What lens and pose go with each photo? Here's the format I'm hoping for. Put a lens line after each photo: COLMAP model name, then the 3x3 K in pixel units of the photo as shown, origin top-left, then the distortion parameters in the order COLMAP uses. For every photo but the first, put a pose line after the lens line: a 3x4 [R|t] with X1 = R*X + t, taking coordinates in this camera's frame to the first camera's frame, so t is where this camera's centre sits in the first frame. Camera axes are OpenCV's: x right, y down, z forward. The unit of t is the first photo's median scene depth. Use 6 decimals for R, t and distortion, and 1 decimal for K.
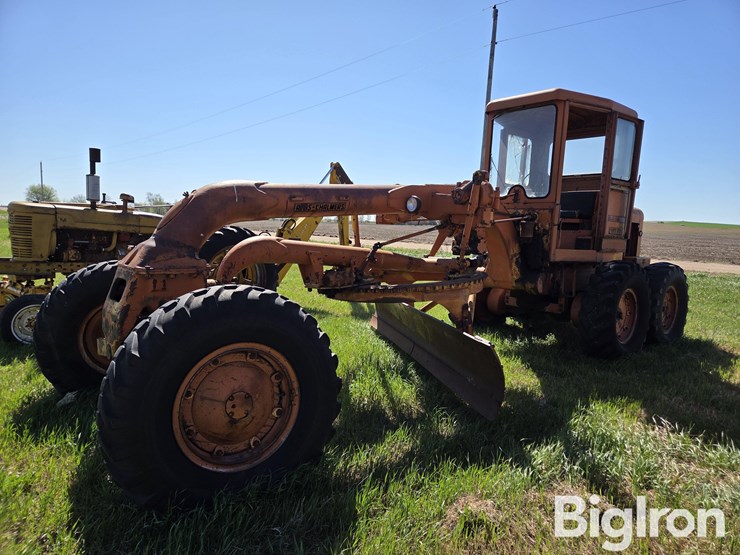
lens RADIAL K [[491.5, 0, 384.6], [0, 491.5, 276.1], [0, 0, 1]] dist [0.073891, -0.064673]
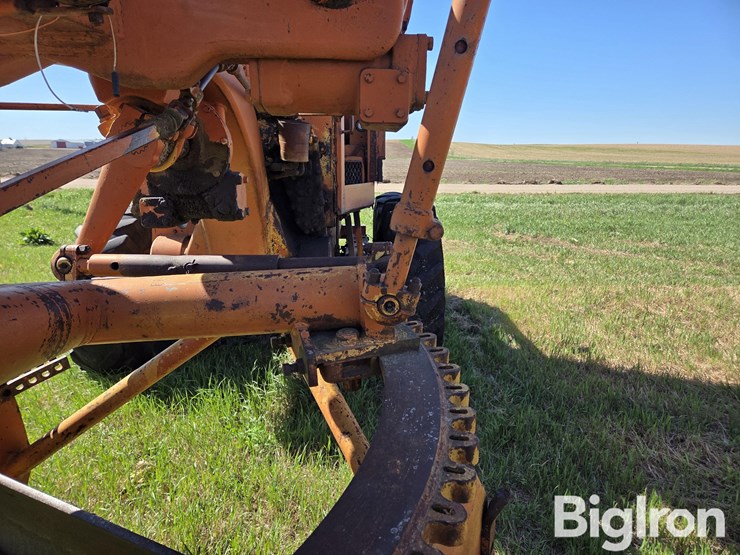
lens RADIAL K [[492.4, 0, 370.0], [0, 492.4, 277.5], [0, 0, 1]] dist [0.076599, -0.067689]
pose [[0.645593, -0.218076, 0.731883, -0.004647], [0.102794, 0.974455, 0.199679, -0.055735], [-0.756732, -0.053678, 0.651518, 0.619750]]
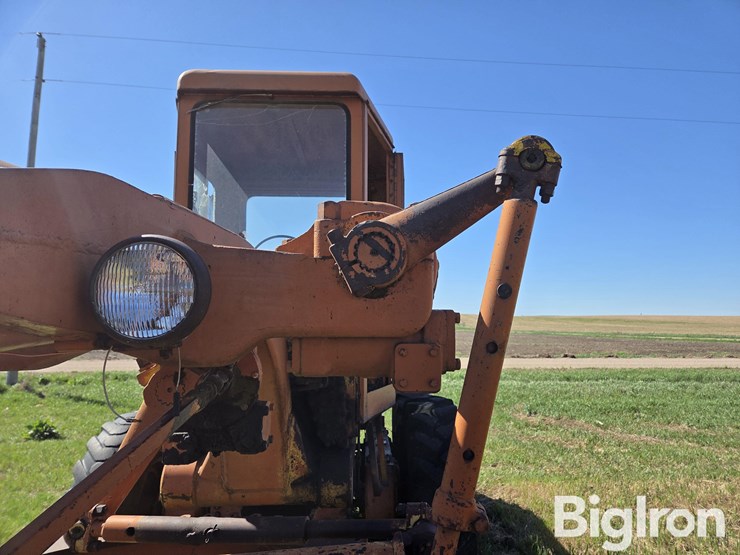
lens RADIAL K [[491.5, 0, 384.6], [0, 491.5, 276.1], [0, 0, 1]] dist [0.073891, -0.064673]
pose [[0.643821, 0.033631, 0.764437, -0.008800], [0.115692, 0.983270, -0.140696, -0.088991], [-0.756380, 0.179022, 0.629159, 0.620718]]
